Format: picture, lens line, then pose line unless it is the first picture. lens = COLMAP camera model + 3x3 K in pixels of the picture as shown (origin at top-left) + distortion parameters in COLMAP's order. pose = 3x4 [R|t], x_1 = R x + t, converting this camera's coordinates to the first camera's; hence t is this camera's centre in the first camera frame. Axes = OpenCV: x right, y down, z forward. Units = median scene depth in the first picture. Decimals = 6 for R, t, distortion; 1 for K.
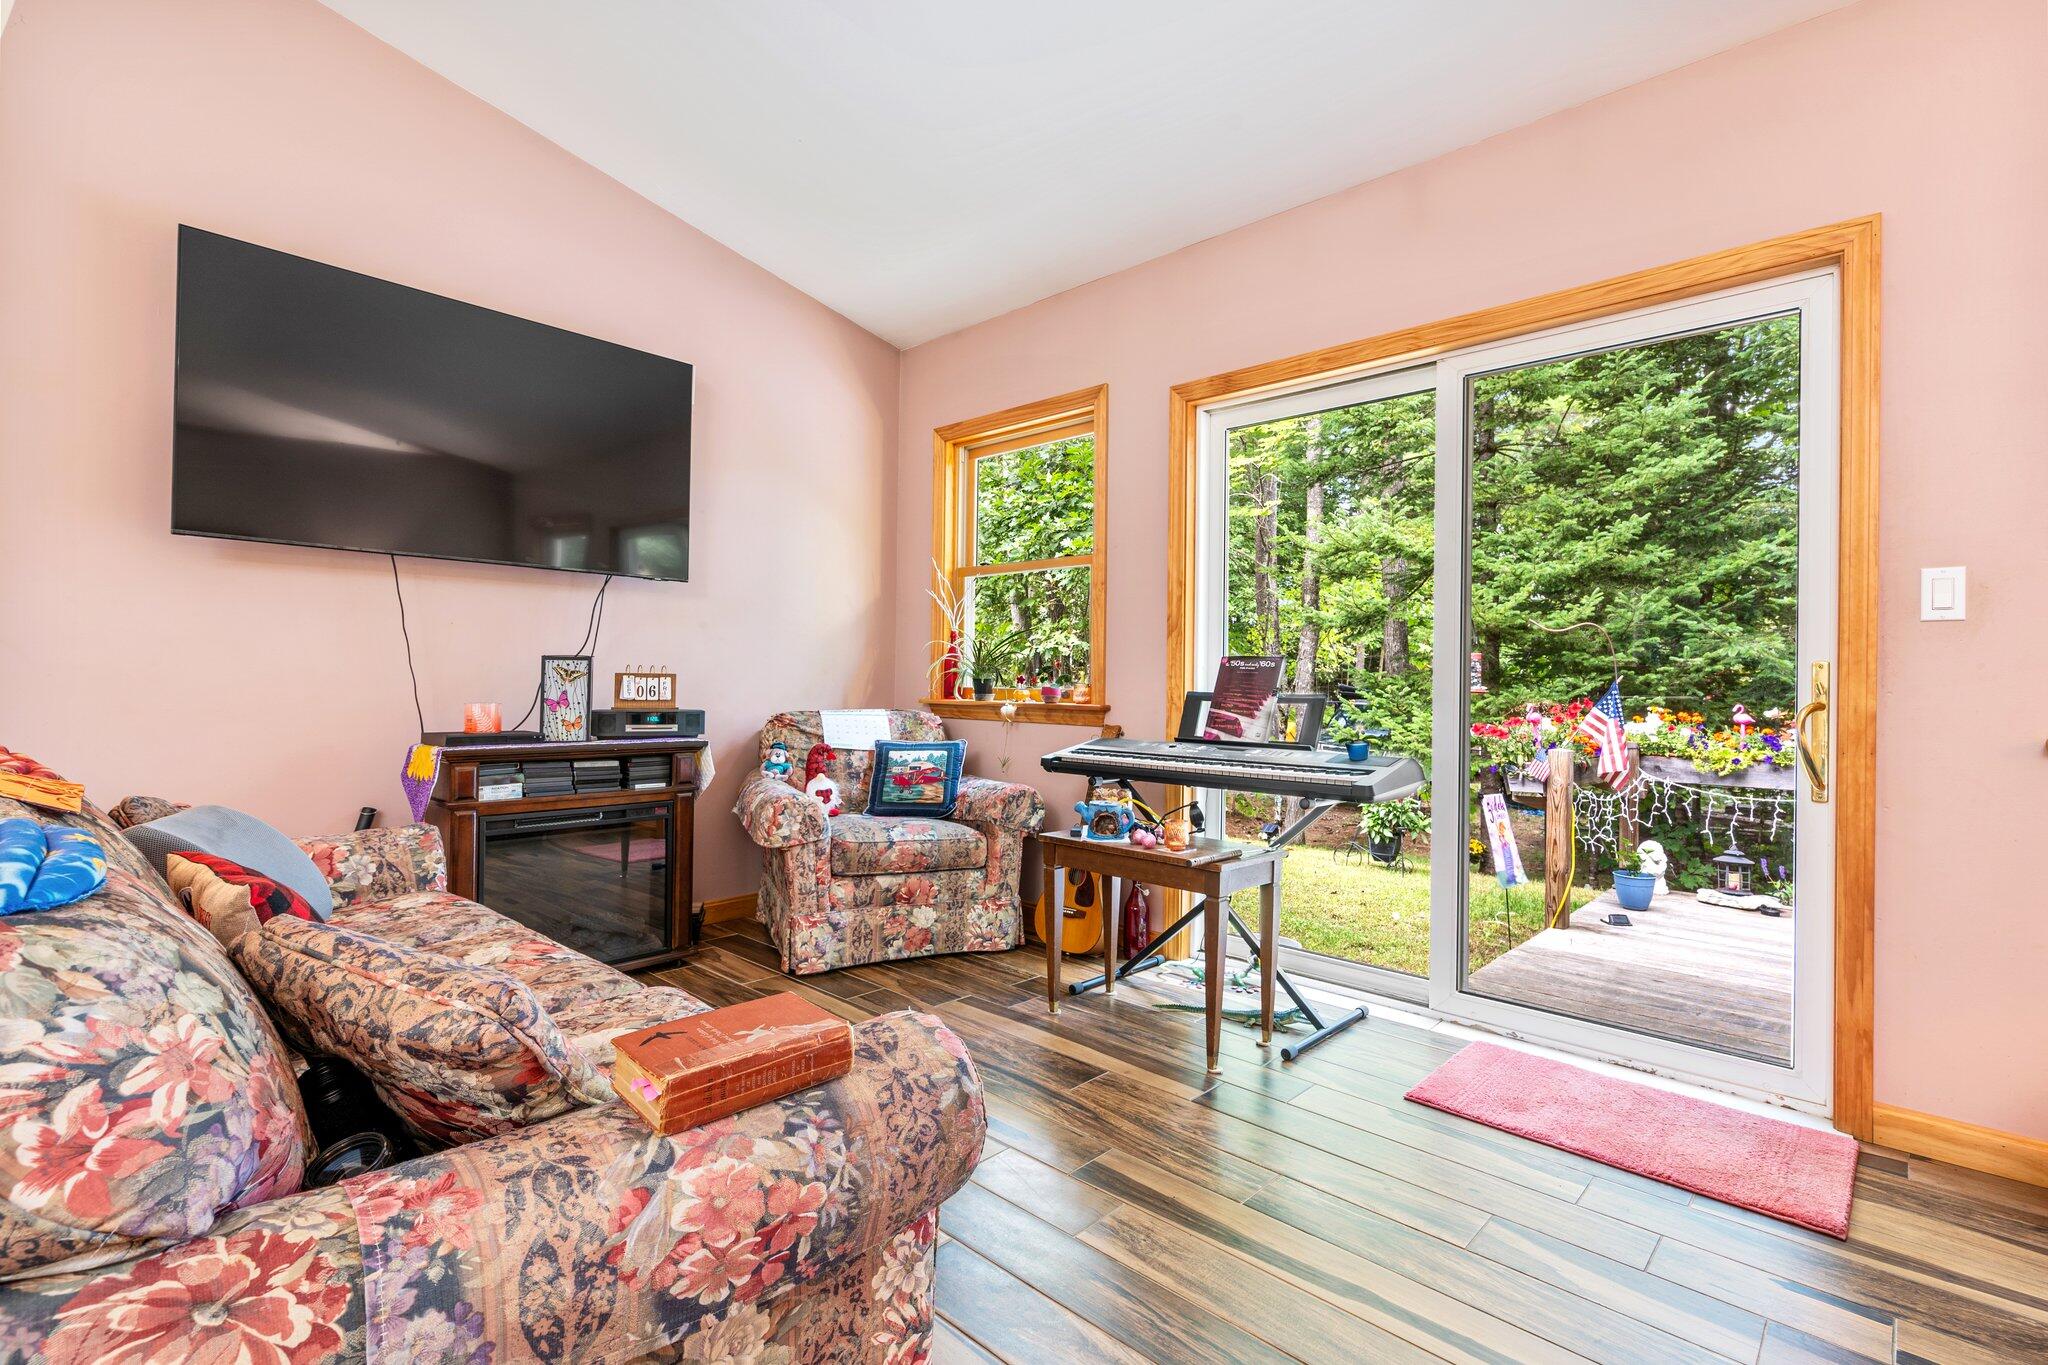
lens RADIAL K [[941.3, 0, 1025.3], [0, 941.3, 673.0], [0, 0, 1]] dist [-0.003058, 0.000361]
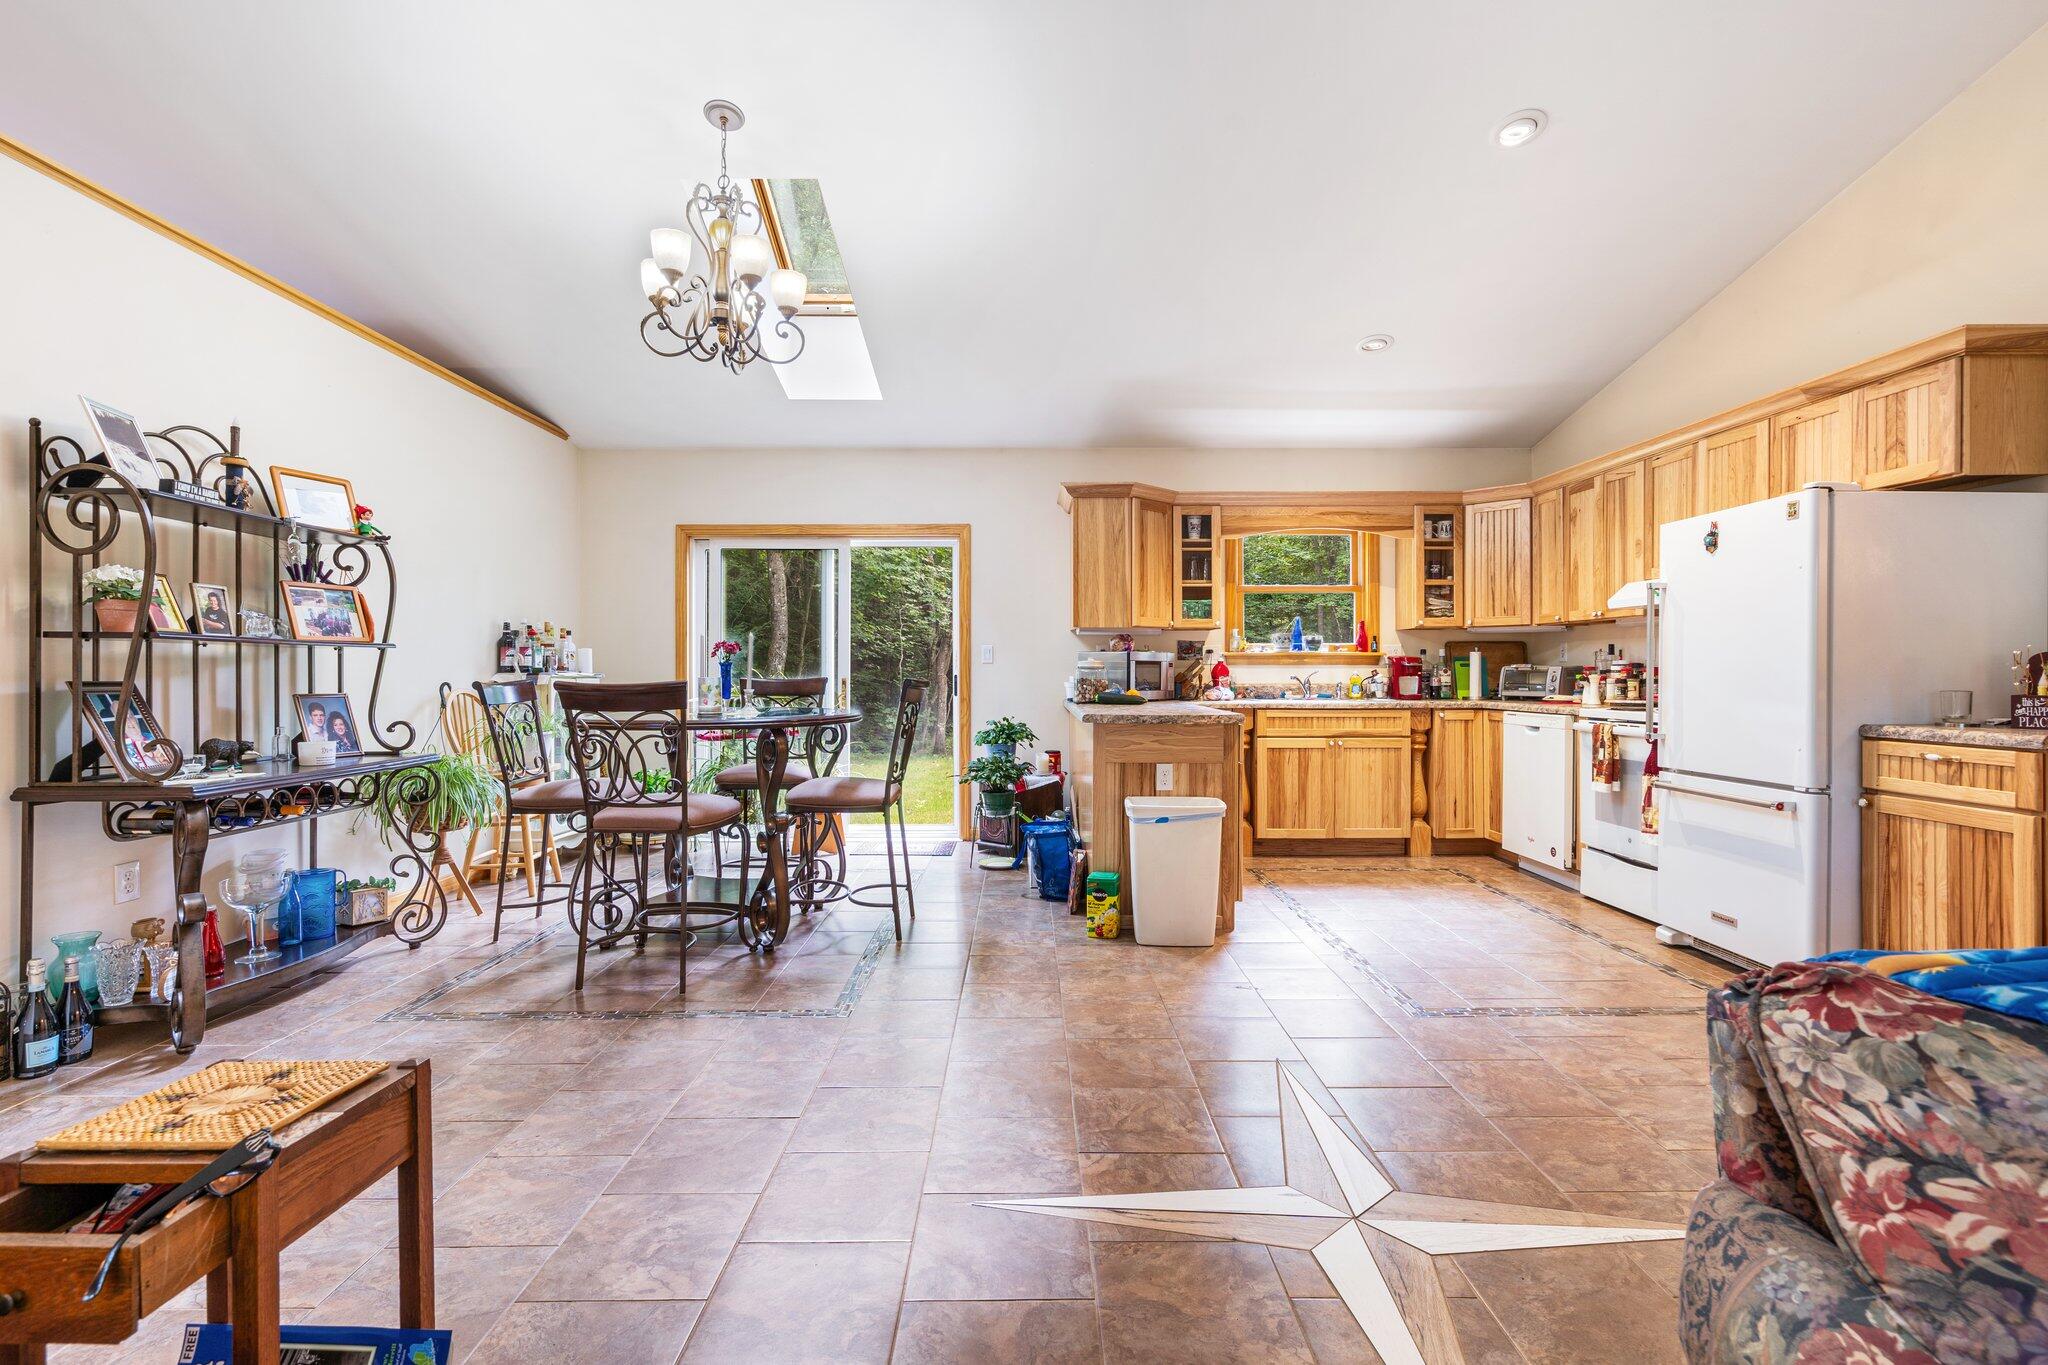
lens RADIAL K [[941.3, 0, 1033.8], [0, 941.3, 672.5], [0, 0, 1]] dist [-0.003058, 0.000361]
pose [[-0.715889, -0.011311, -0.698122, 0.103441], [-0.001204, 0.999887, -0.014966, -0.025745], [0.698213, -0.009874, -0.715822, 0.199294]]
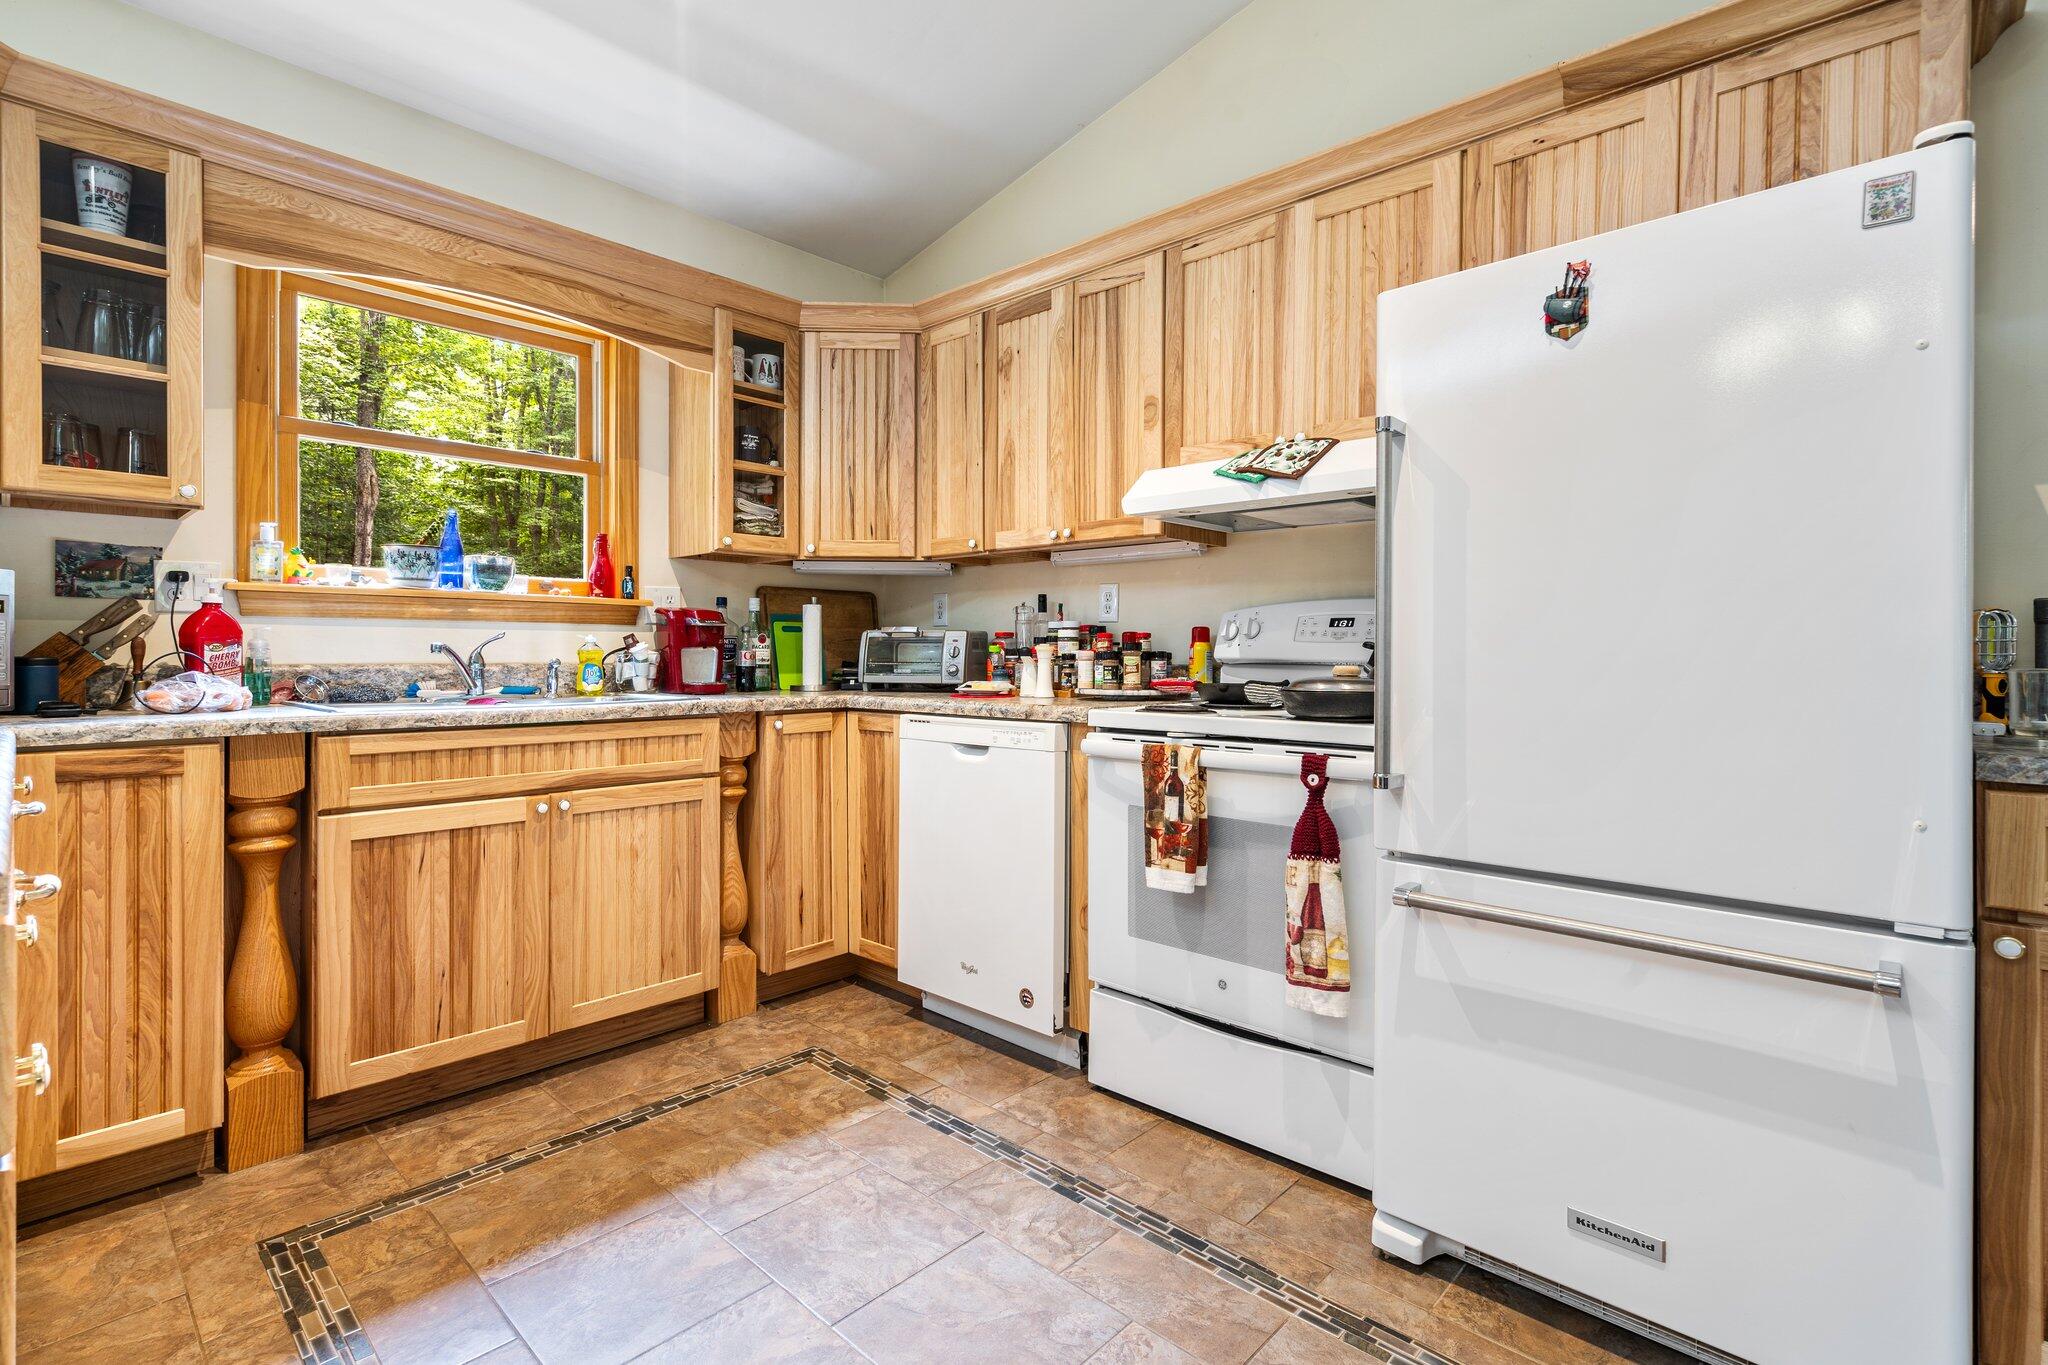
lens RADIAL K [[941.3, 0, 1036.1], [0, 941.3, 658.8], [0, 0, 1]] dist [-0.003058, 0.000361]
pose [[0.018266, -0.005872, -0.999816, -0.776757], [0.006852, 0.999960, -0.005748, -0.028031], [0.999810, -0.006745, 0.018306, -0.295130]]
